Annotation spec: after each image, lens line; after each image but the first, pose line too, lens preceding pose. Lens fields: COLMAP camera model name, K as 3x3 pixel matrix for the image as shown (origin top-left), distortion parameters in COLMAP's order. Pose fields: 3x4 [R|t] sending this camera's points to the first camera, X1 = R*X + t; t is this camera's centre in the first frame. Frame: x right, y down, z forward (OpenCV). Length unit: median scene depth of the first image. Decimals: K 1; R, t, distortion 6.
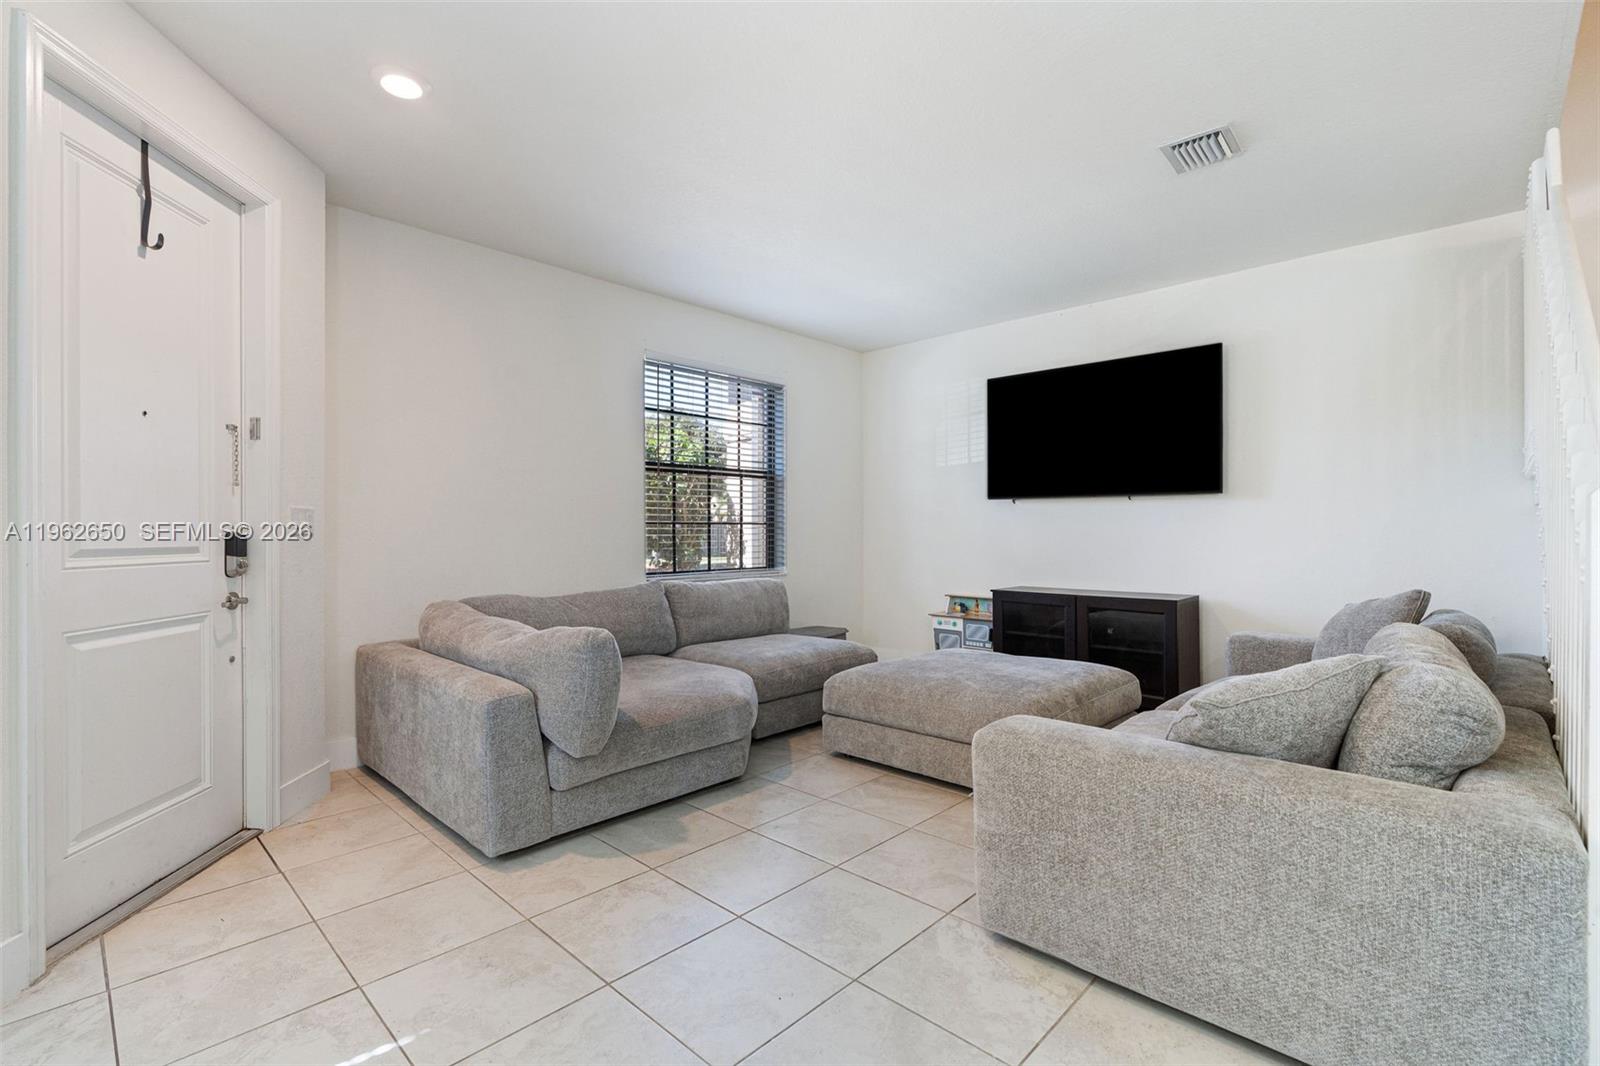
lens RADIAL K [[721.1, 0, 791.2], [0, 721.1, 527.8], [0, 0, 1]] dist [-0.001077, 0.000203]
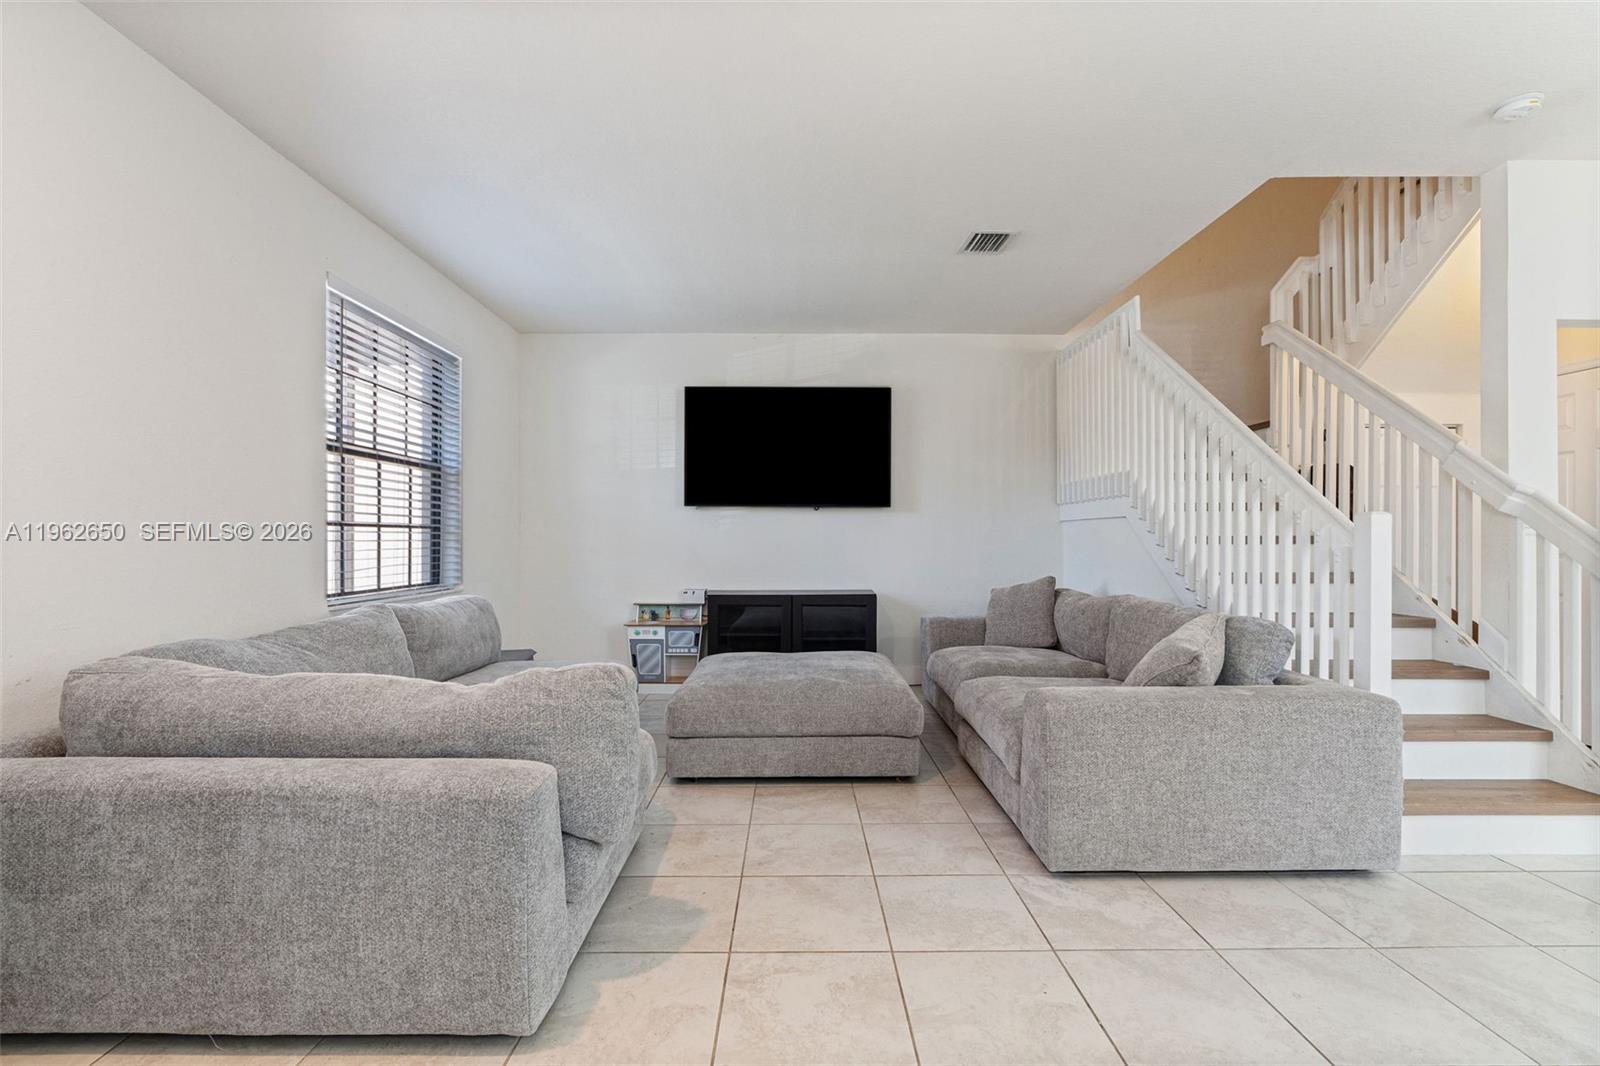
lens RADIAL K [[720.8, 0, 800.0], [0, 720.8, 533.0], [0, 0, 1]] dist [-0.002821, -0.000470]
pose [[0.718588, 0.007294, 0.695398, -0.318001], [-0.003356, 0.999970, -0.007021, 0.005195], [-0.695428, 0.002712, 0.718590, 0.167143]]
